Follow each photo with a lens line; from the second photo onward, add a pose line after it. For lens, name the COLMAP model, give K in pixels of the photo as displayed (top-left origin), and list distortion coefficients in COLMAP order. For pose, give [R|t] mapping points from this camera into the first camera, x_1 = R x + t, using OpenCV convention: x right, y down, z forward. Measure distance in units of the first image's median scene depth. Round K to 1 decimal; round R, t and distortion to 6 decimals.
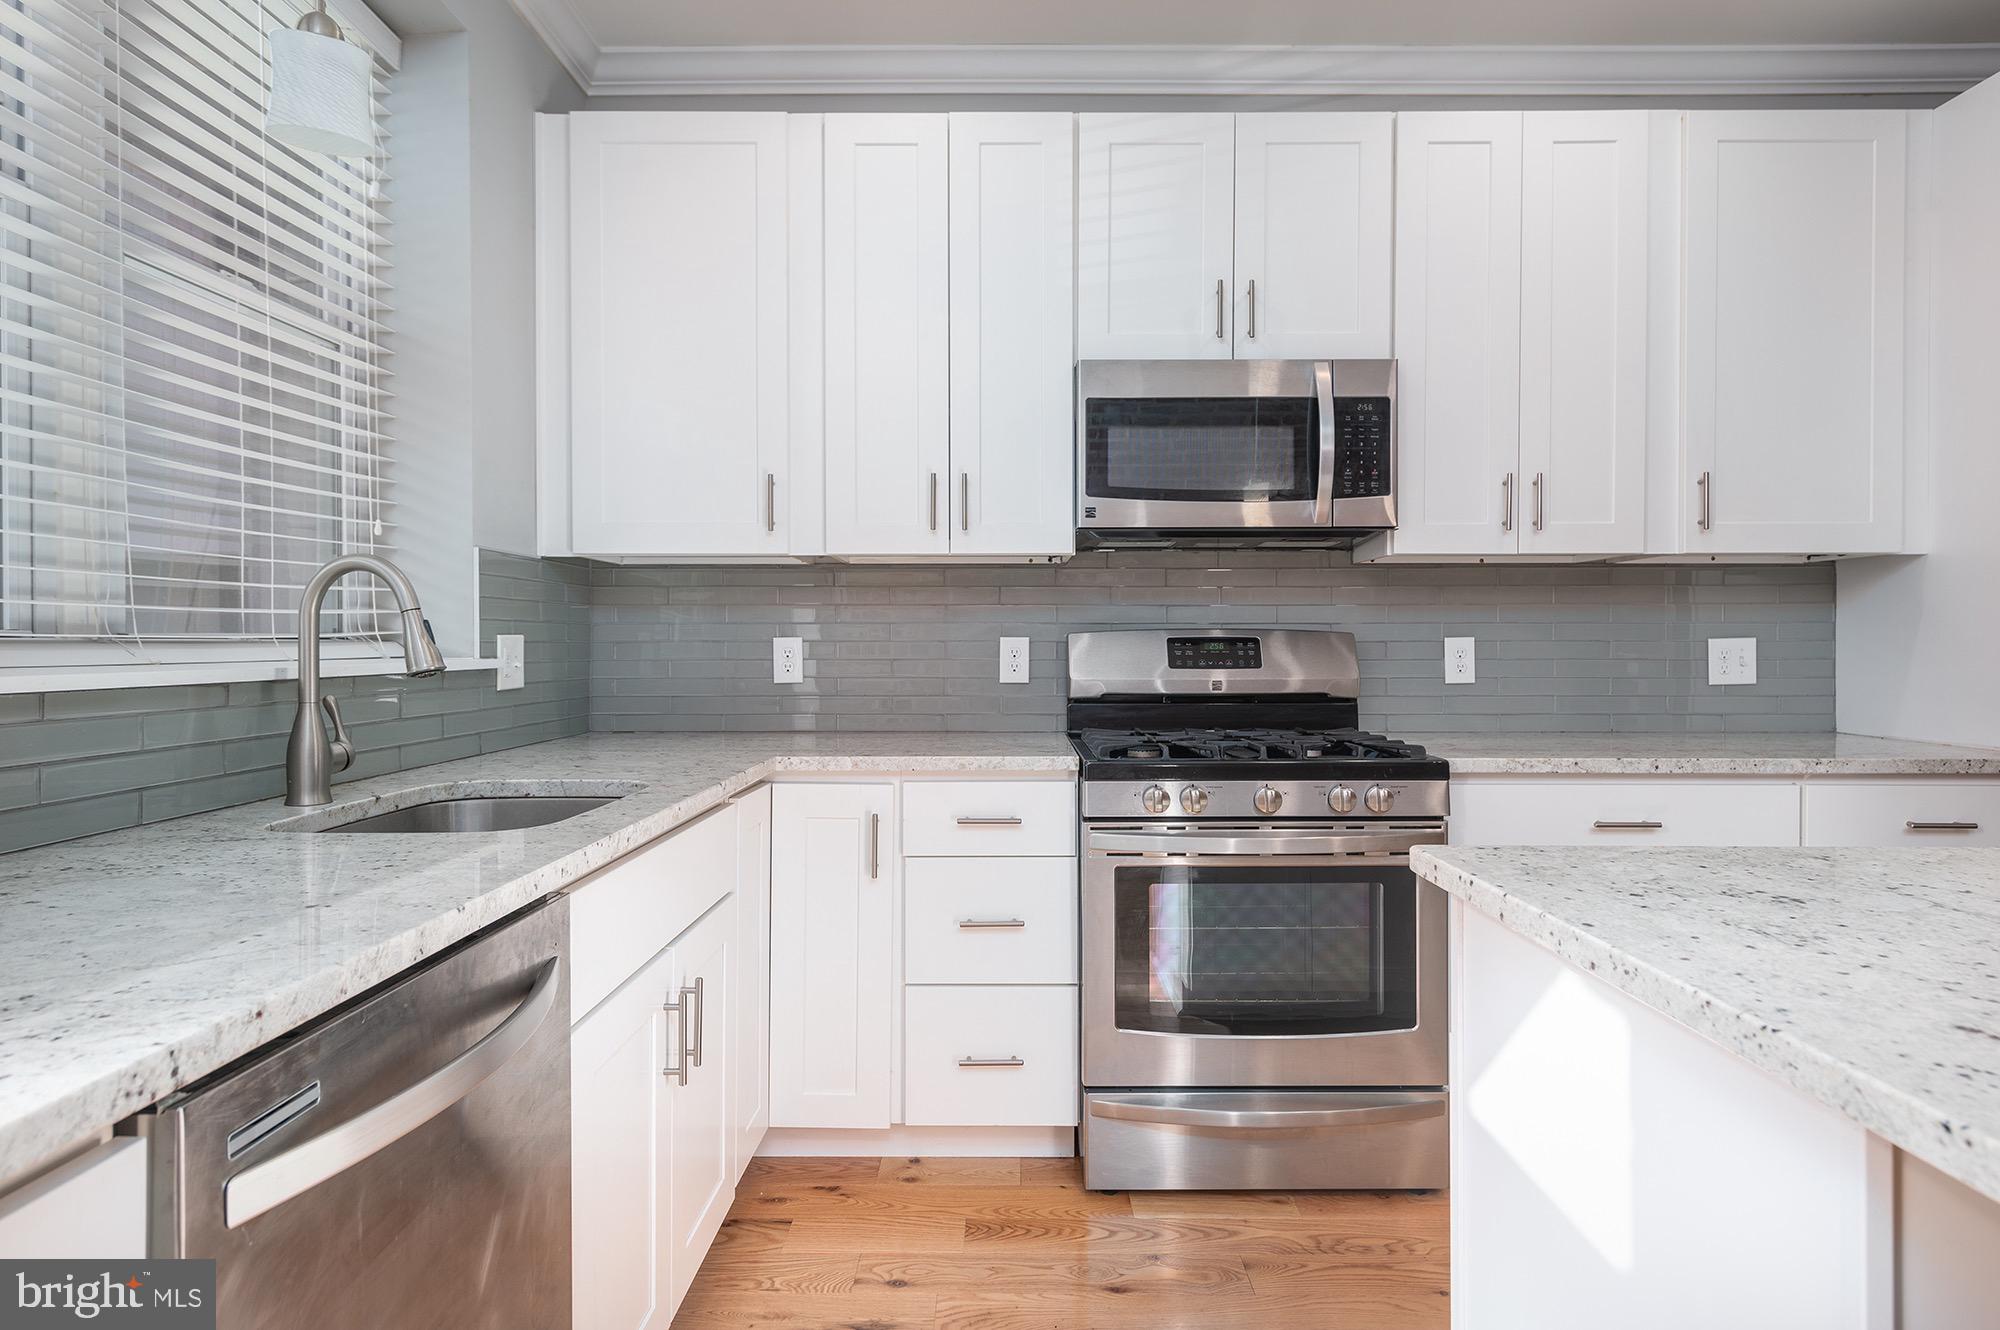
lens RADIAL K [[1101.9, 0, 1009.7], [0, 1101.9, 651.5], [0, 0, 1]] dist [0.022628, -0.004651]
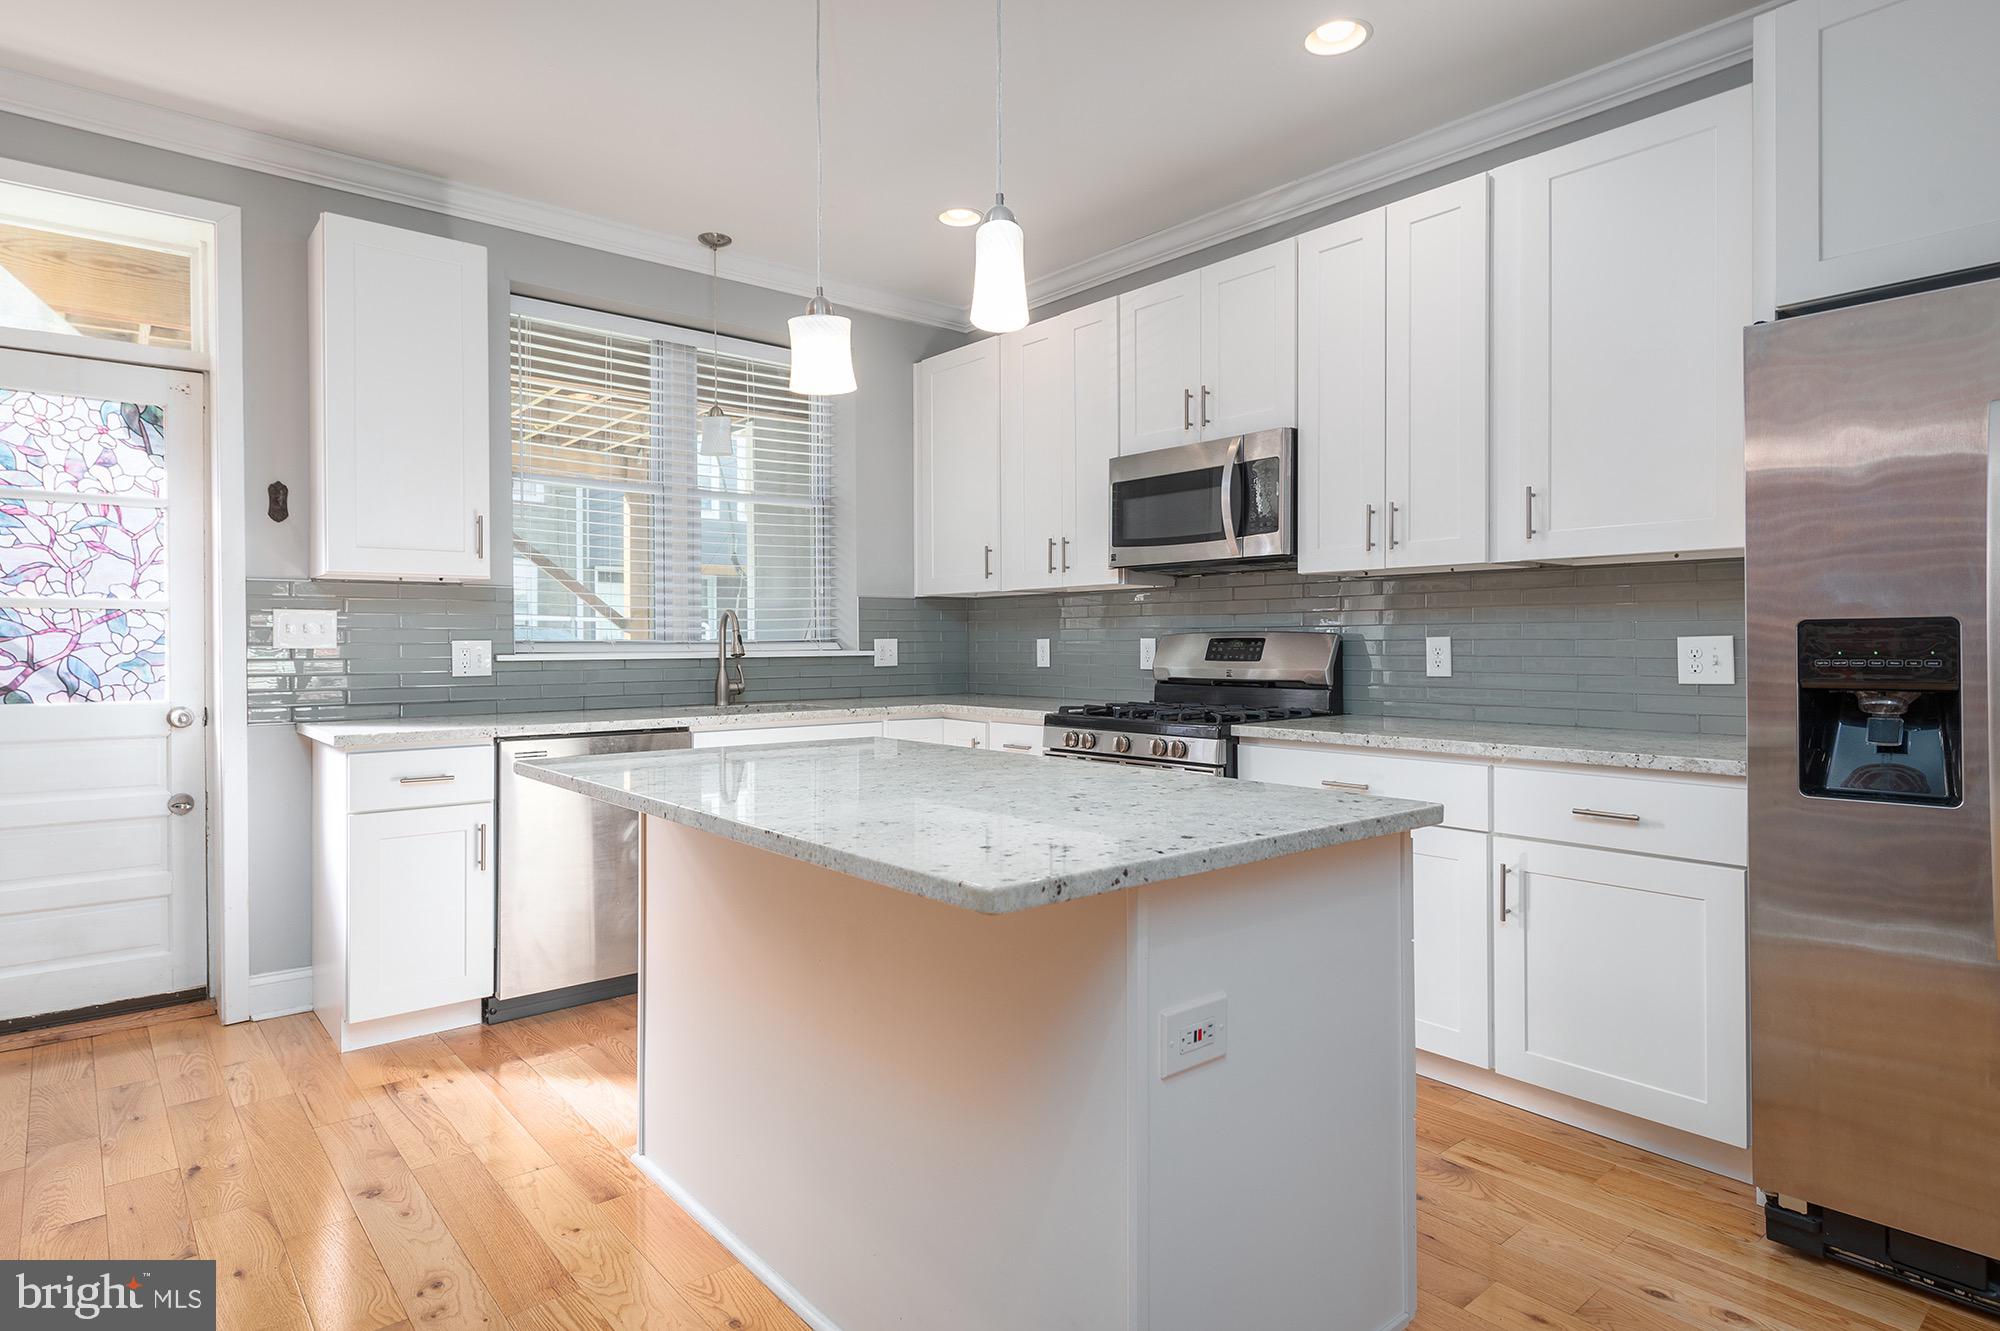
lens RADIAL K [[1101.9, 0, 1016.8], [0, 1101.9, 656.7], [0, 0, 1]] dist [0.022628, -0.004651]
pose [[0.650352, 0.008911, -0.759581, 1.138873], [-0.002651, 0.999952, 0.009462, -0.002221], [0.759629, -0.004140, 0.650344, -0.098936]]
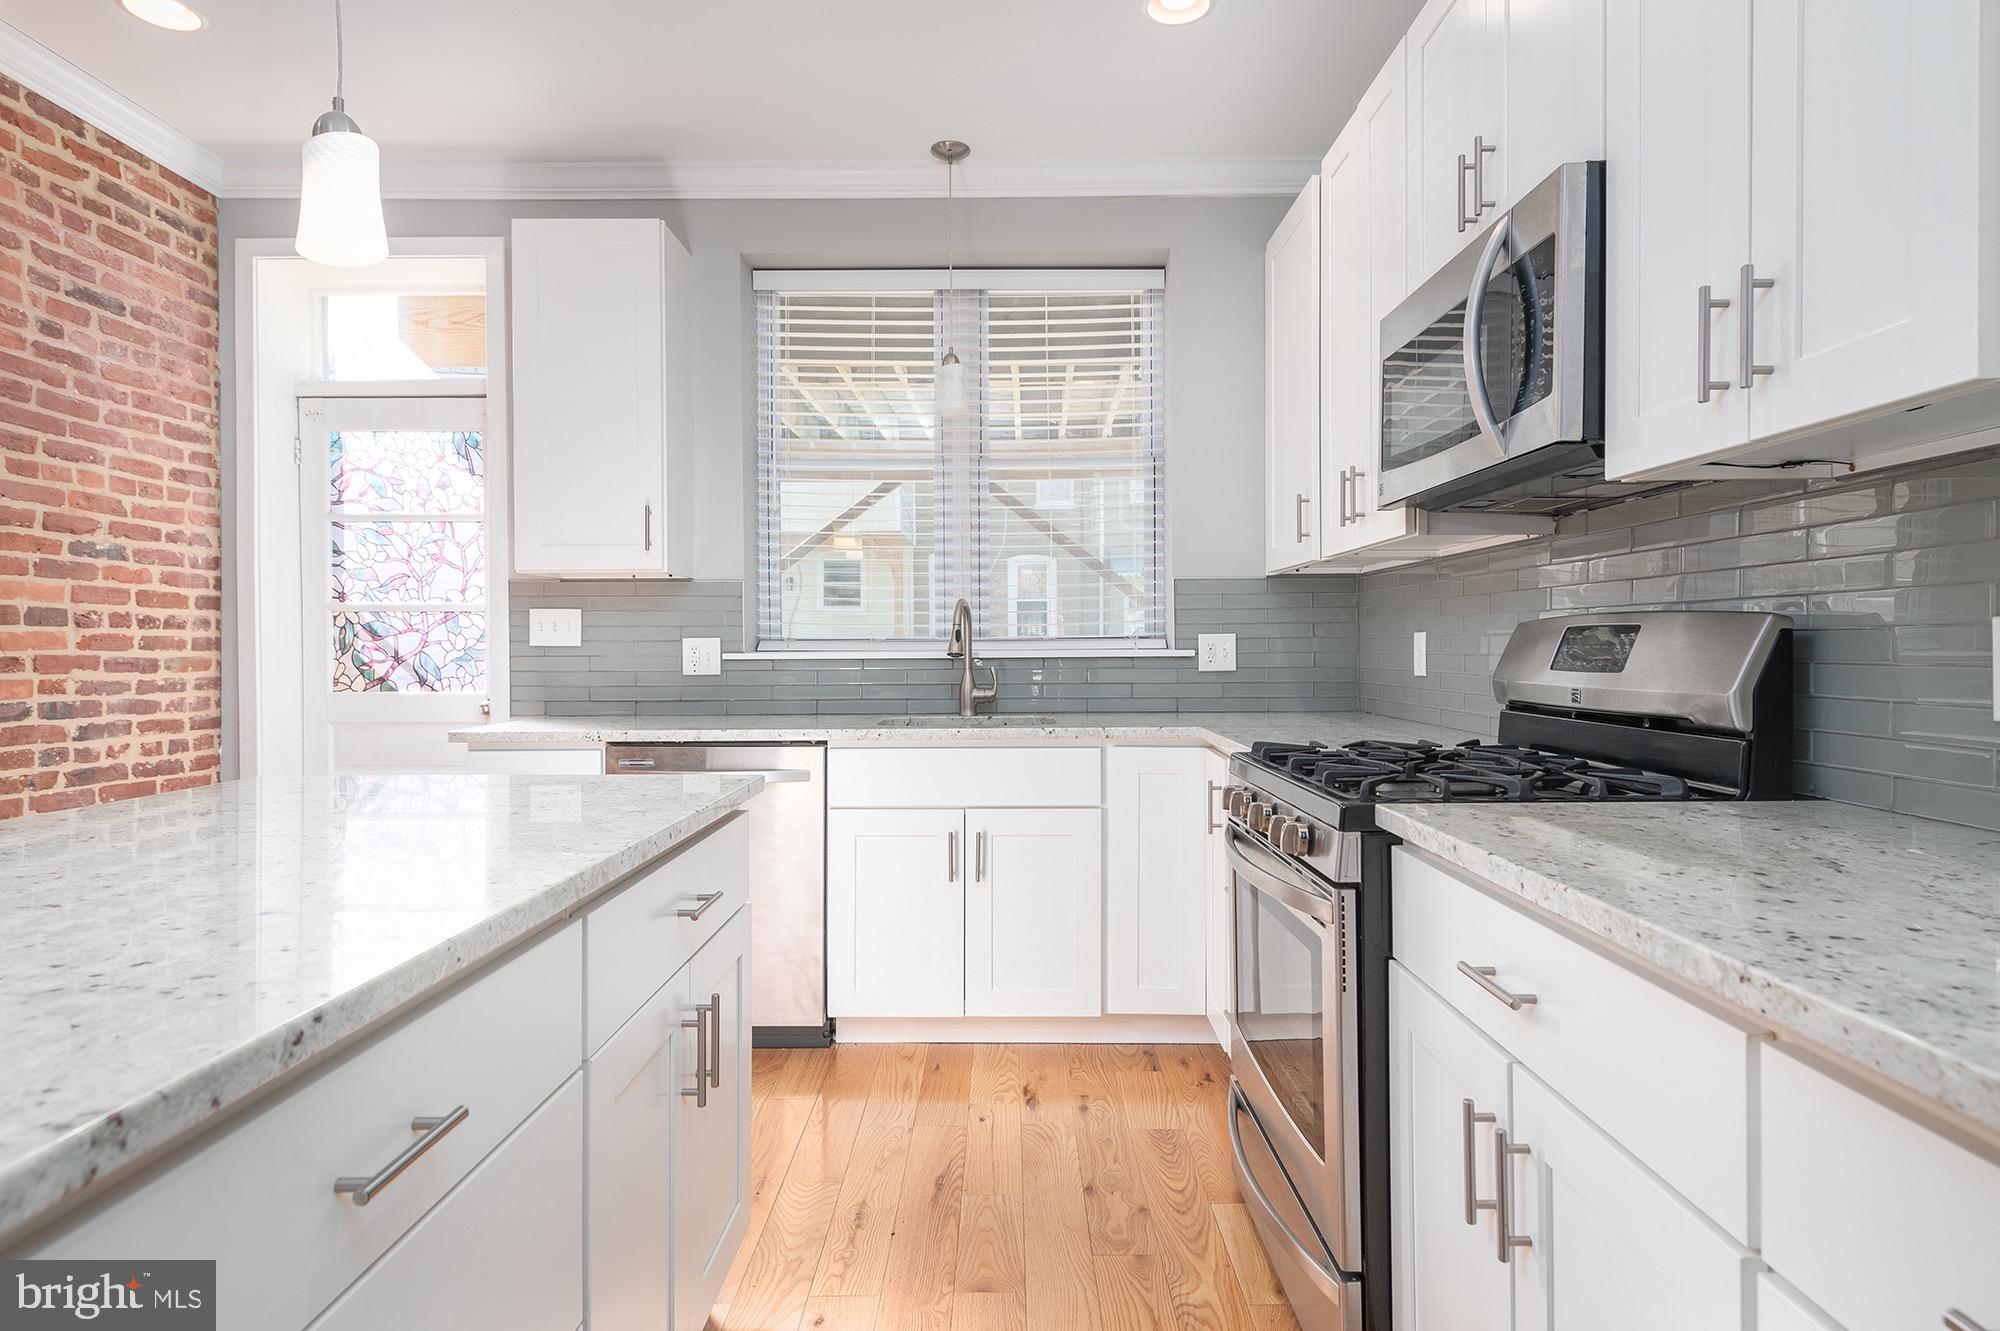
lens RADIAL K [[1101.9, 0, 1004.7], [0, 1101.9, 654.0], [0, 0, 1]] dist [0.022628, -0.004651]
pose [[-0.007472, 0.008389, -0.999937, 0.955941], [-0.002522, 0.999961, 0.008409, 0.000008], [0.999969, 0.002585, -0.007451, 0.695479]]
